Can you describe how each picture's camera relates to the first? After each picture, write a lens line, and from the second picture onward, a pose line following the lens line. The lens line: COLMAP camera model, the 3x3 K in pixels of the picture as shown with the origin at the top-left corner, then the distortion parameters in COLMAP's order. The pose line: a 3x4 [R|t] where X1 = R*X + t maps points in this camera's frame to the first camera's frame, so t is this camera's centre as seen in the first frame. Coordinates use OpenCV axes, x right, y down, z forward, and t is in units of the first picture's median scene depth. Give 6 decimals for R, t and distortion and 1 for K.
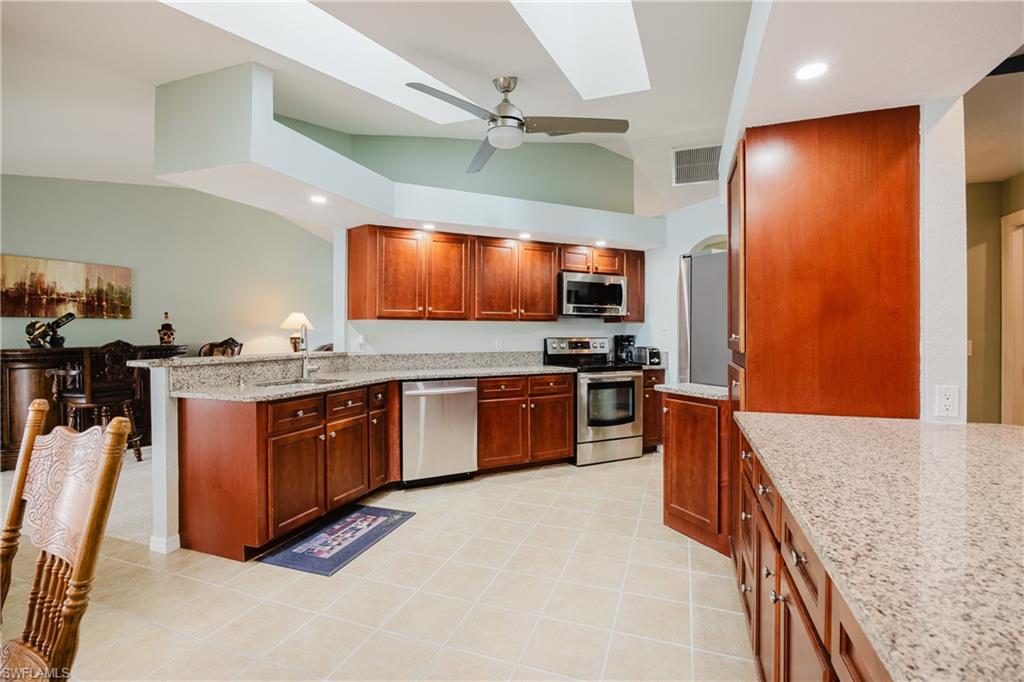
lens RADIAL K [[453.1, 0, 511.6], [0, 453.1, 340.1], [0, 0, 1]] dist [-0.012687, -0.000374]
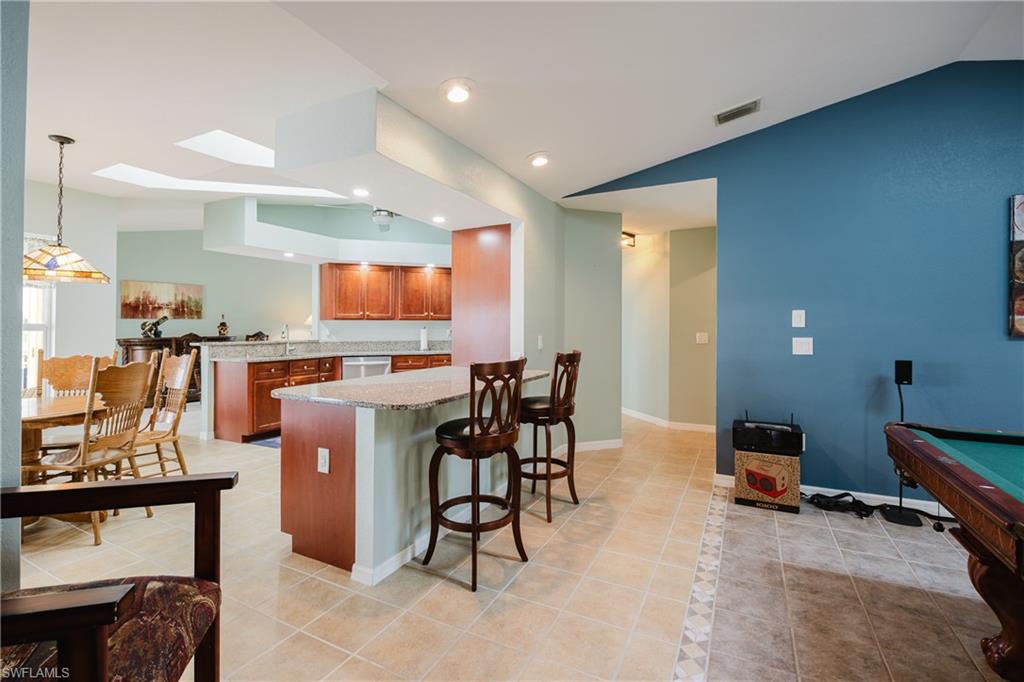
lens RADIAL K [[444.6, 0, 513.5], [0, 444.6, 325.8], [0, 0, 1]] dist [-0.019868, 0.000894]
pose [[0.993979, -0.002865, -0.109532, 0.482058], [0.000631, 0.999791, -0.020422, 0.008153], [0.109568, 0.020230, 0.993773, -0.482790]]
